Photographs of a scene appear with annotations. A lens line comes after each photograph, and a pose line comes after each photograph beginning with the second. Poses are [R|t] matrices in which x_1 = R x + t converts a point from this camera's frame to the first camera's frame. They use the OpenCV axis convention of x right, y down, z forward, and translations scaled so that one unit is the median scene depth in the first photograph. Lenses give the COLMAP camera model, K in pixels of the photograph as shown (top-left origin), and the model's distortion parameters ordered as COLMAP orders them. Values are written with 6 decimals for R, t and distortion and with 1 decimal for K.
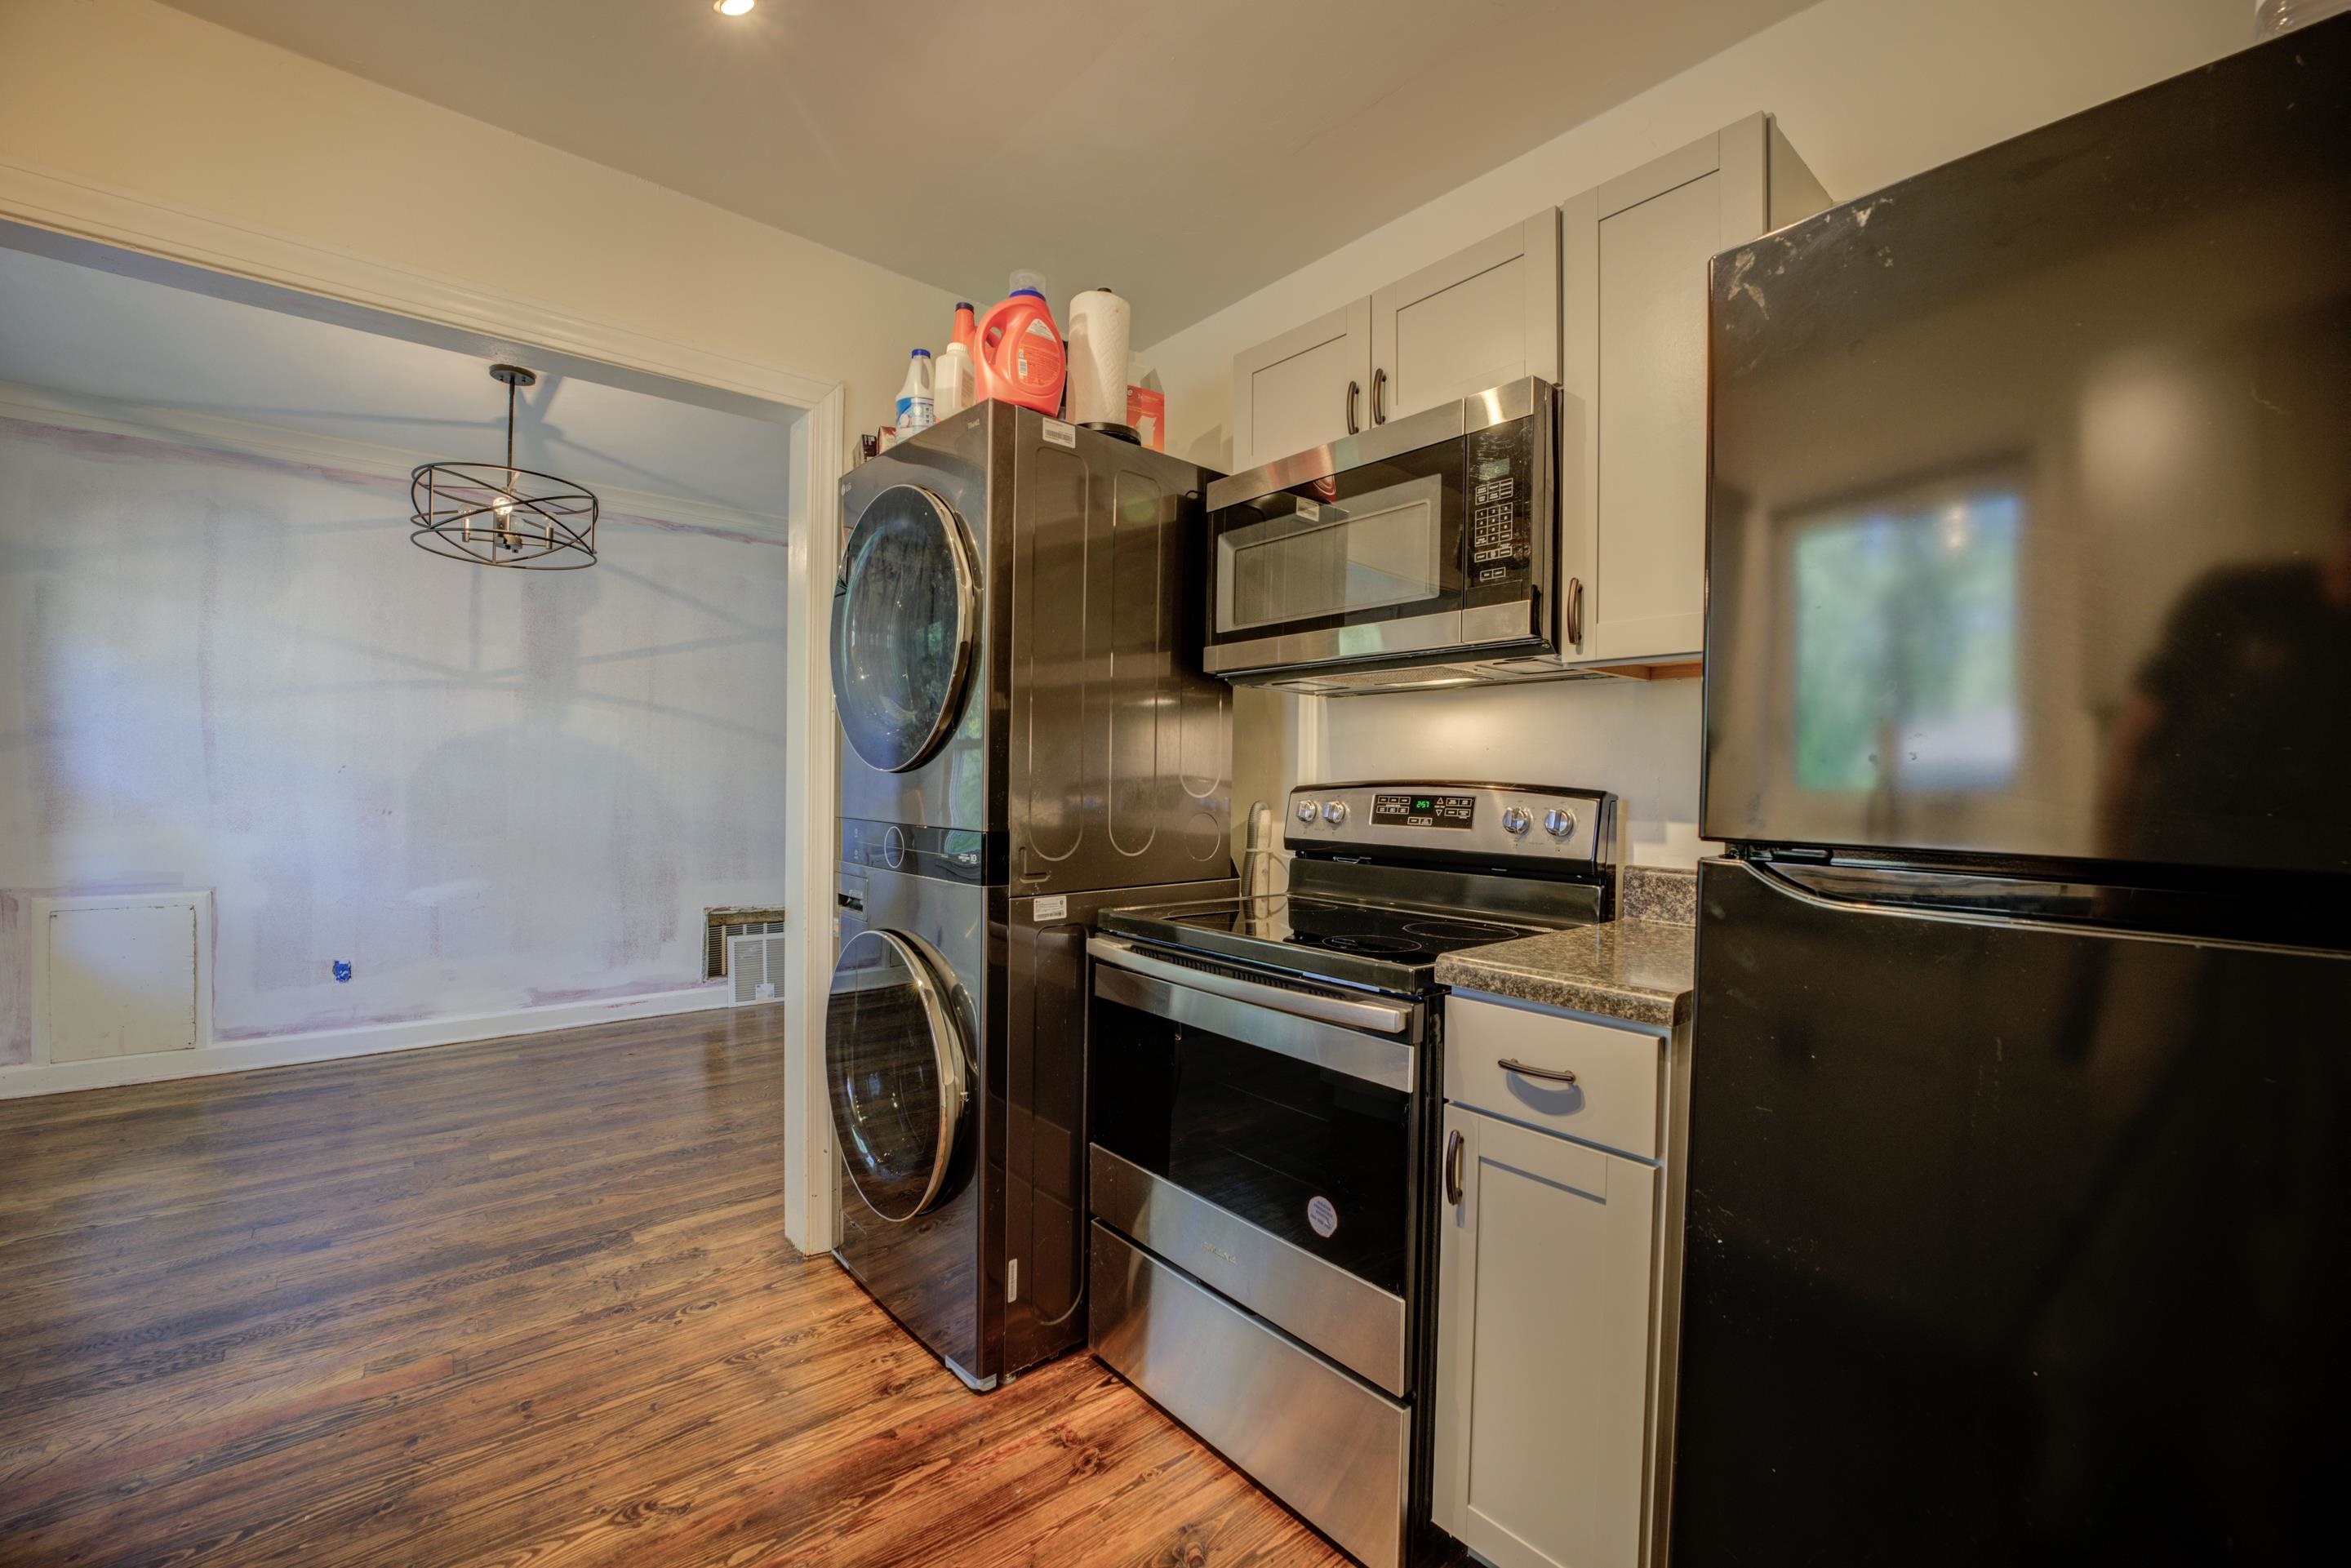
lens RADIAL K [[947.2, 0, 1169.0], [0, 947.2, 787.8], [0, 0, 1]] dist [-0.030742, 0.005612]
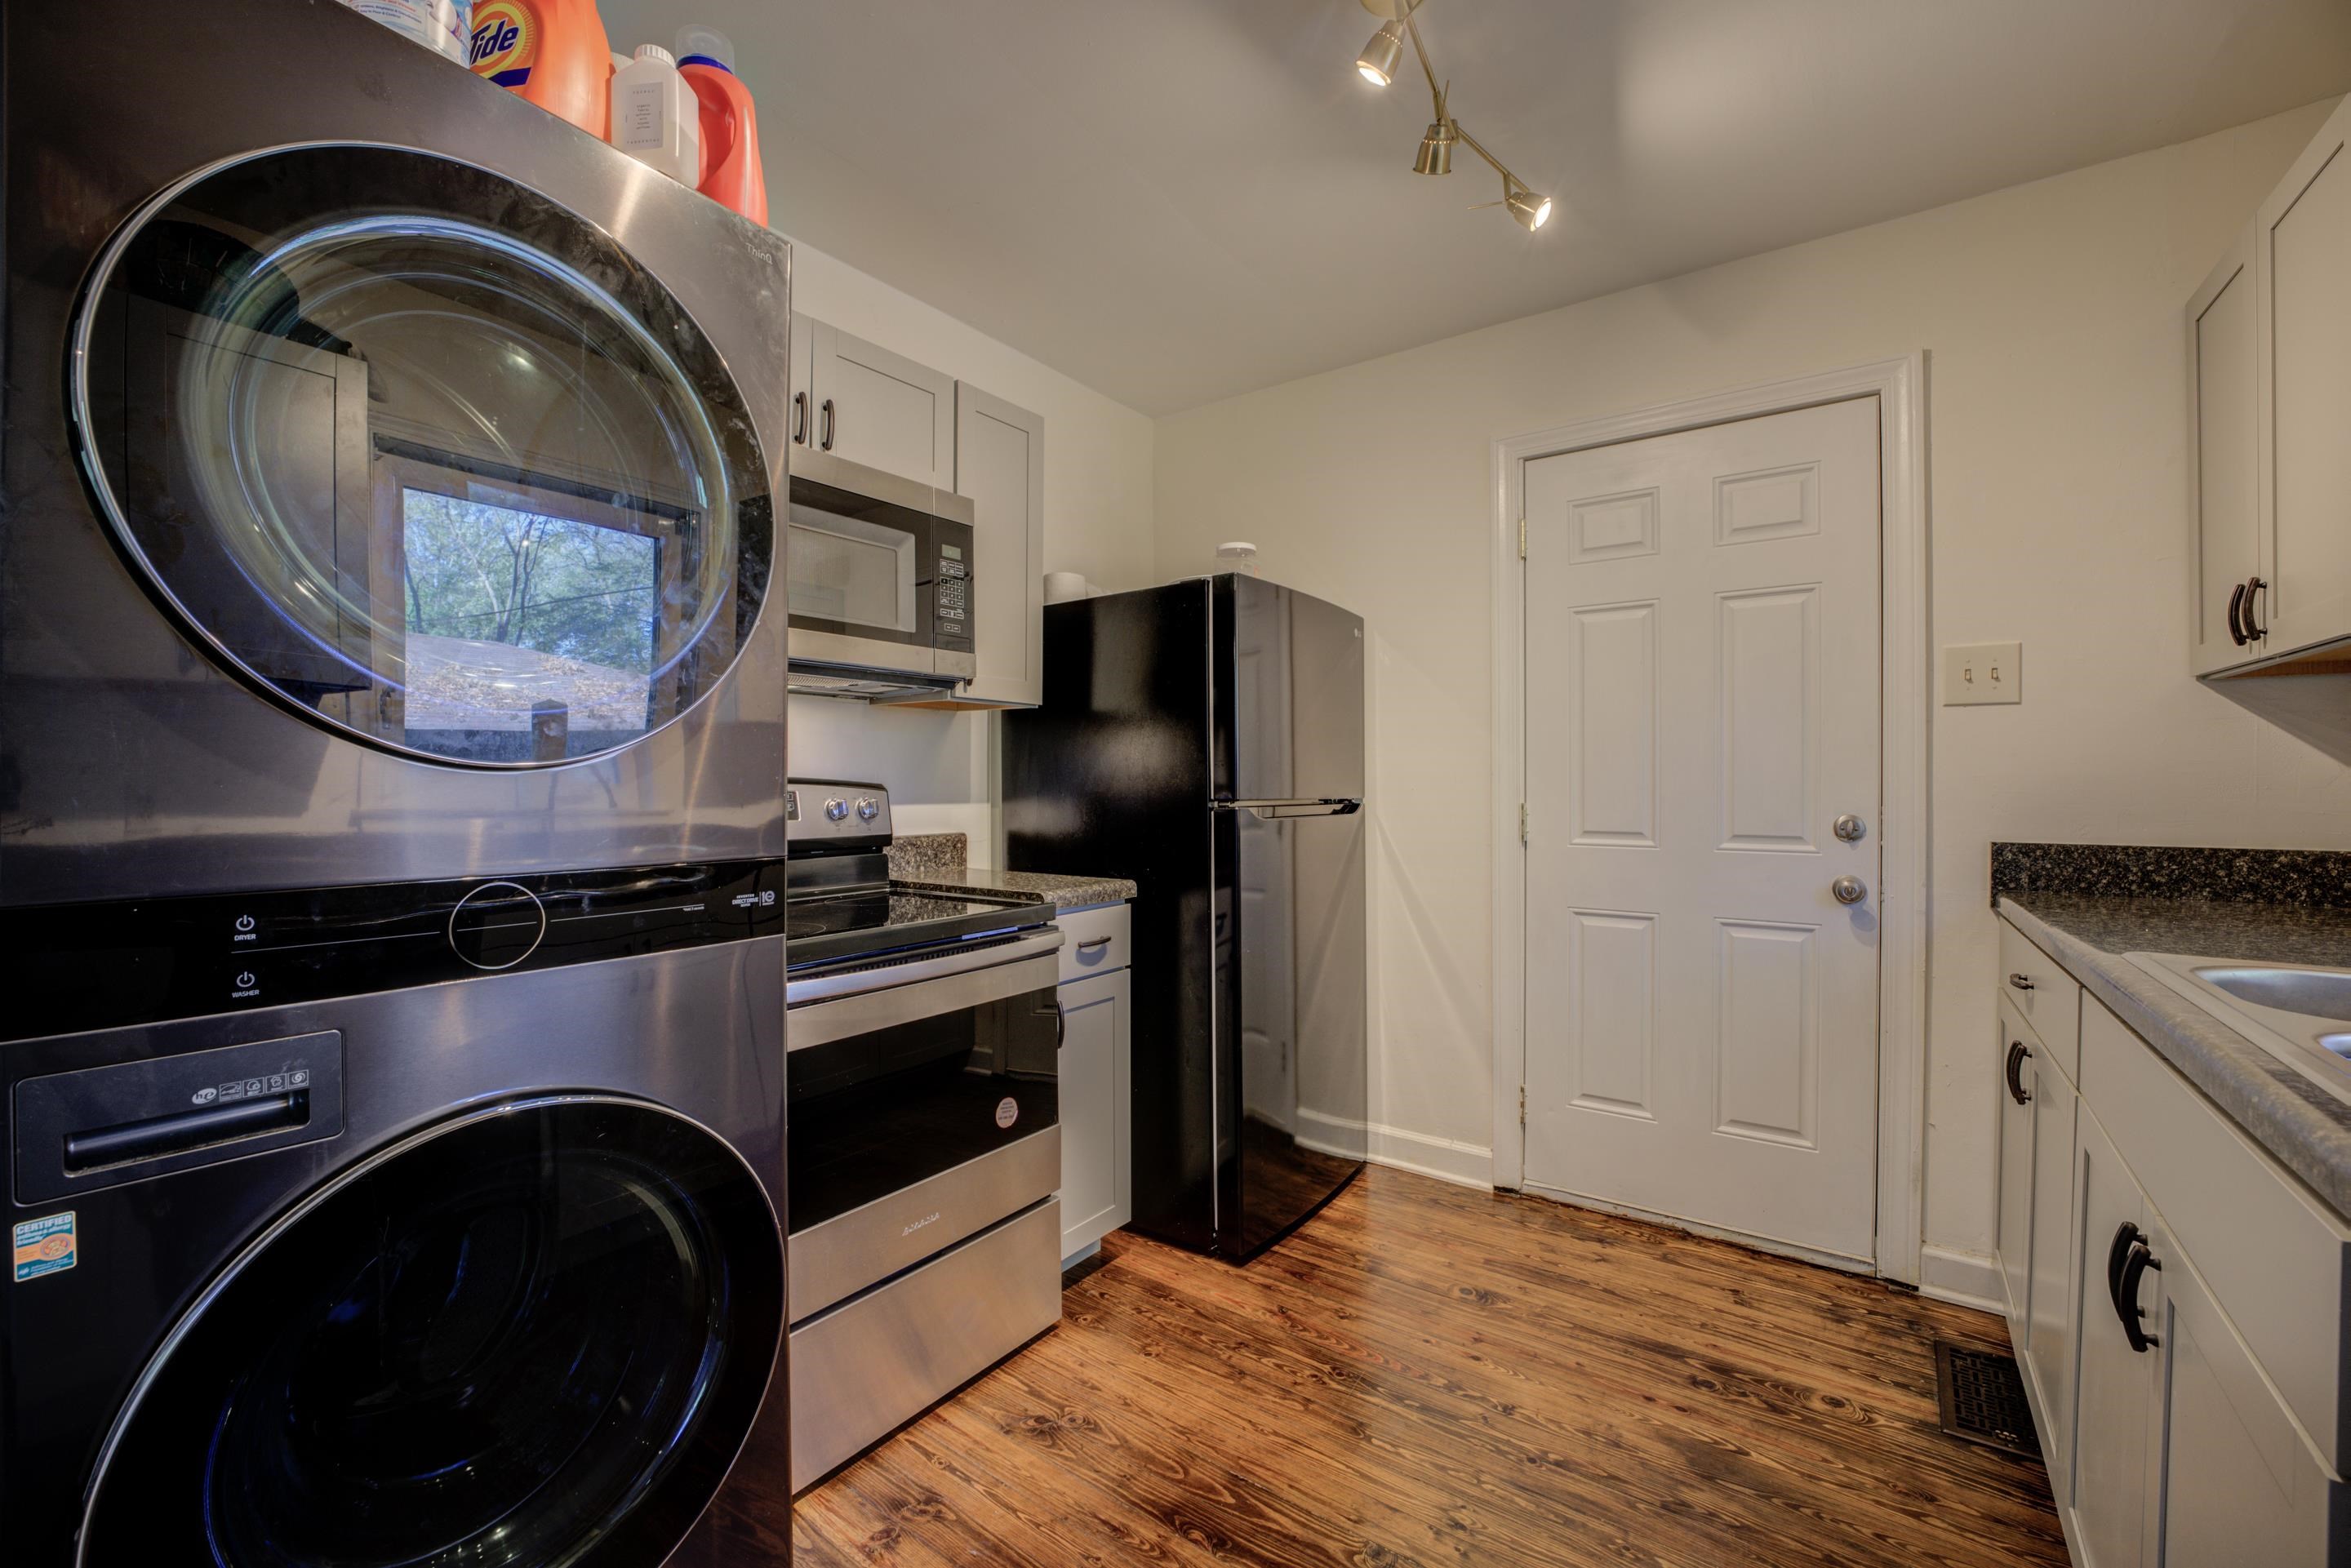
lens RADIAL K [[947.2, 0, 1169.0], [0, 947.2, 787.8], [0, 0, 1]] dist [-0.030742, 0.005612]
pose [[-0.237239, -0.020604, 0.971233, -1.066360], [0.005102, 0.999735, 0.022454, -0.021539], [-0.971438, 0.010282, -0.237071, 1.005990]]
